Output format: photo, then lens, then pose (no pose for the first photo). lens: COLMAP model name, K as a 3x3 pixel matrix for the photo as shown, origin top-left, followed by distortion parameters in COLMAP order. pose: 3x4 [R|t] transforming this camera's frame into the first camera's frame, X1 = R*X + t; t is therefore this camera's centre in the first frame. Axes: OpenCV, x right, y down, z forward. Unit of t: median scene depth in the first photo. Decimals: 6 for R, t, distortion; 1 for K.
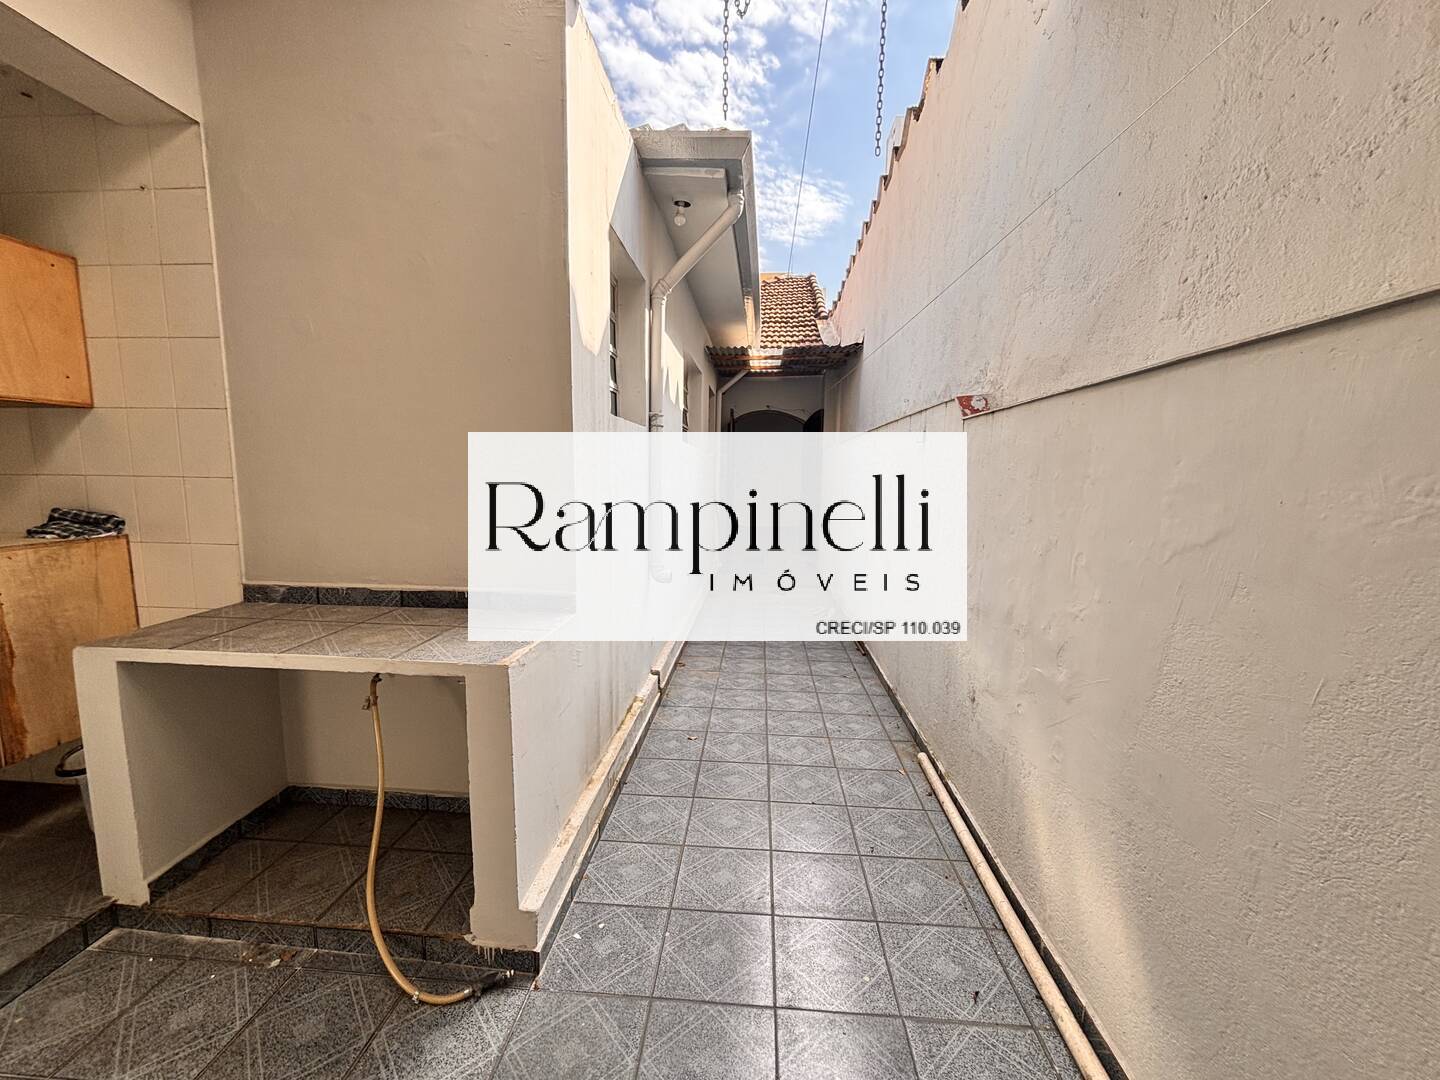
lens RADIAL K [[583.2, 0, 718.3], [0, 583.2, 538.1], [0, 0, 1]] dist [0.007740, -0.002253]
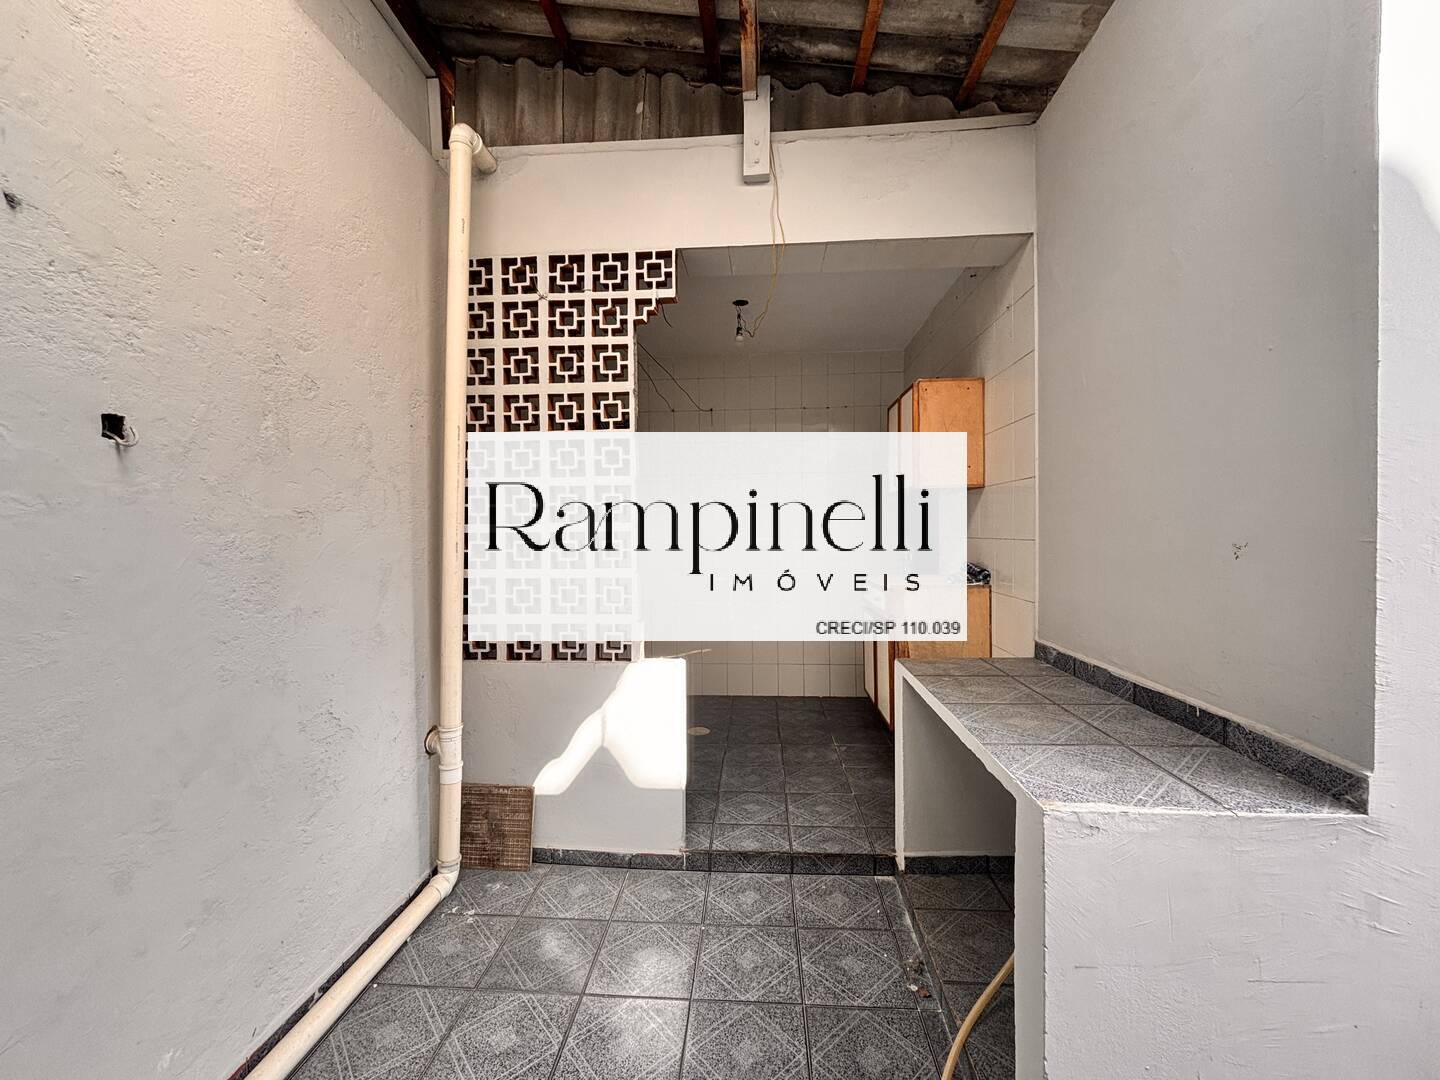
lens RADIAL K [[583.2, 0, 721.7], [0, 583.2, 539.5], [0, 0, 1]] dist [0.007740, -0.002253]
pose [[0.015314, 0.001536, -0.999882, 0.289762], [-0.101971, 0.994787, -0.000033, -0.055962], [0.994669, 0.101960, 0.015391, 0.502236]]
